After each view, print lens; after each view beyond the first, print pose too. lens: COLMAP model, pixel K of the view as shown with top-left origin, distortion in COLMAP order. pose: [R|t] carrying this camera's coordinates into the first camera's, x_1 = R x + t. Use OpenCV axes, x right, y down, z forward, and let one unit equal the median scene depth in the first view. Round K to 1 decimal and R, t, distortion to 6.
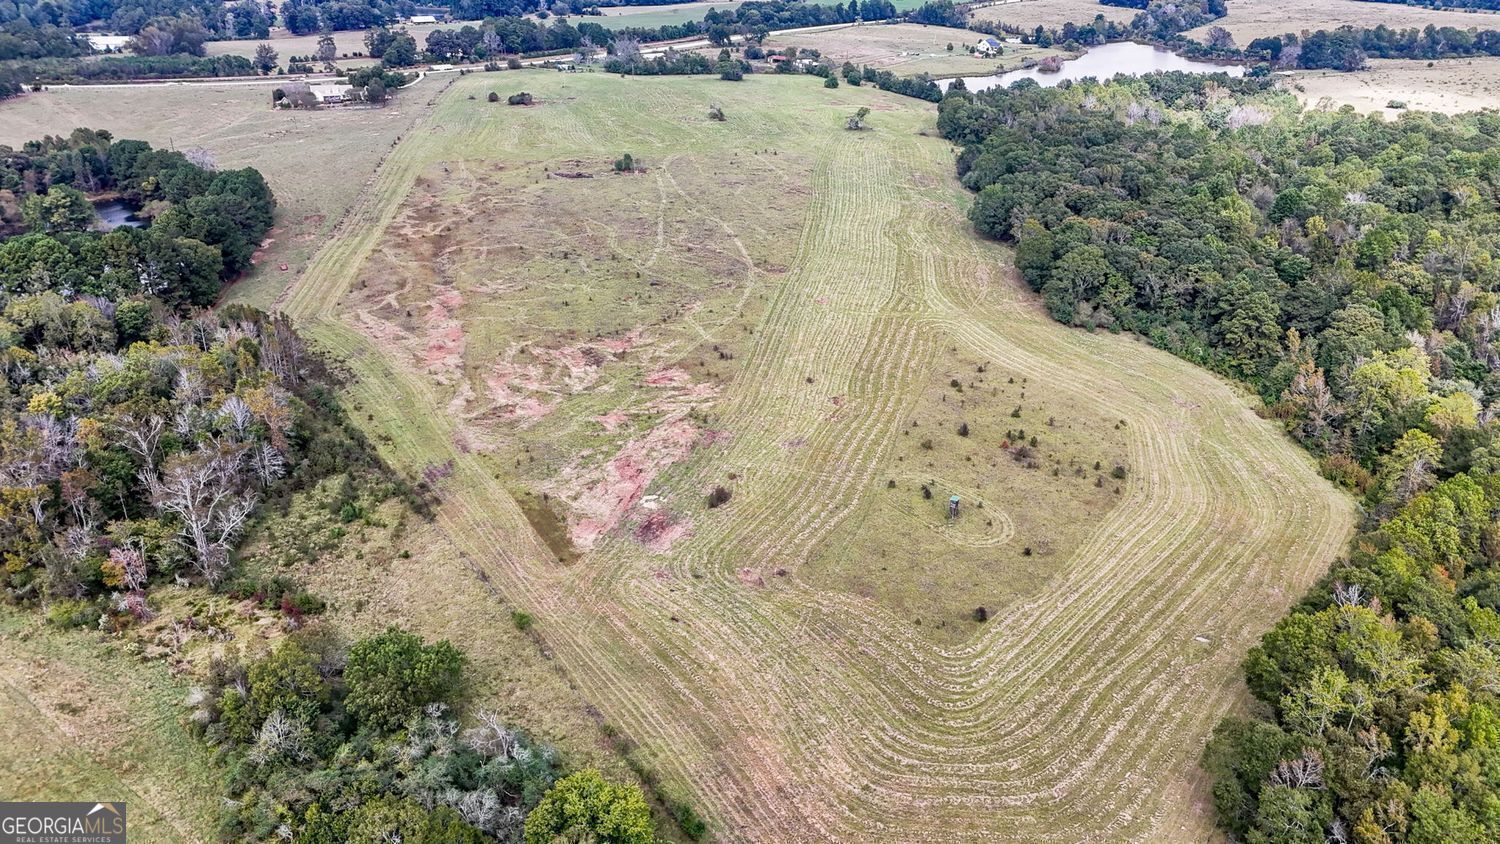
lens RADIAL K [[1107.1, 0, 750.0], [0, 1107.1, 422.0], [0, 0, 1]] dist [0.060198, -0.046662]
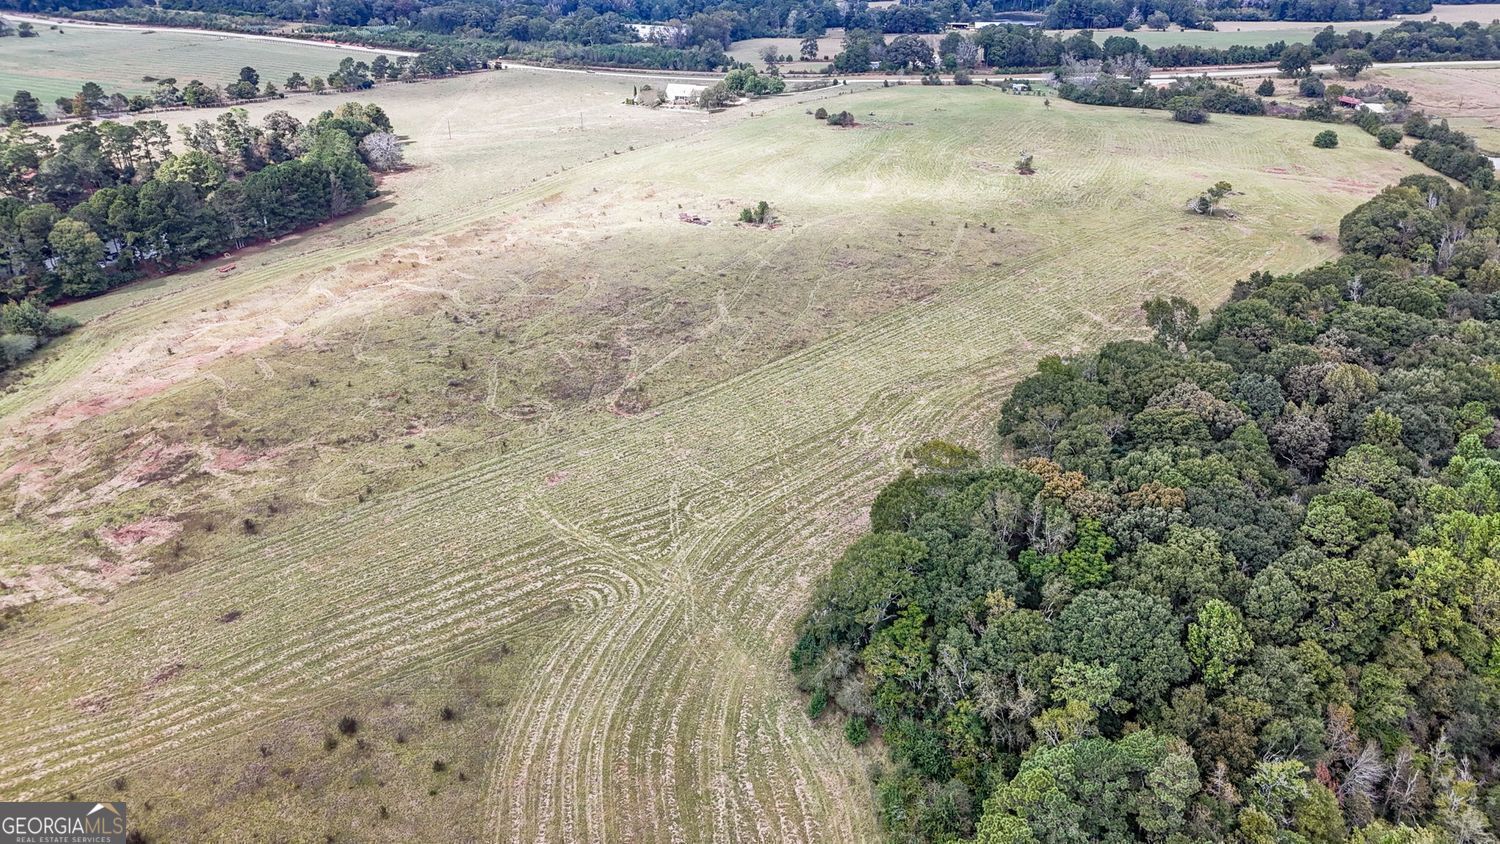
lens RADIAL K [[1107.1, 0, 750.0], [0, 1107.1, 422.0], [0, 0, 1]] dist [0.060198, -0.046662]
pose [[0.776782, 0.257591, -0.574680, 0.272112], [-0.262565, 0.961897, 0.076251, -0.119044], [0.572424, 0.091661, 0.814818, 0.311792]]
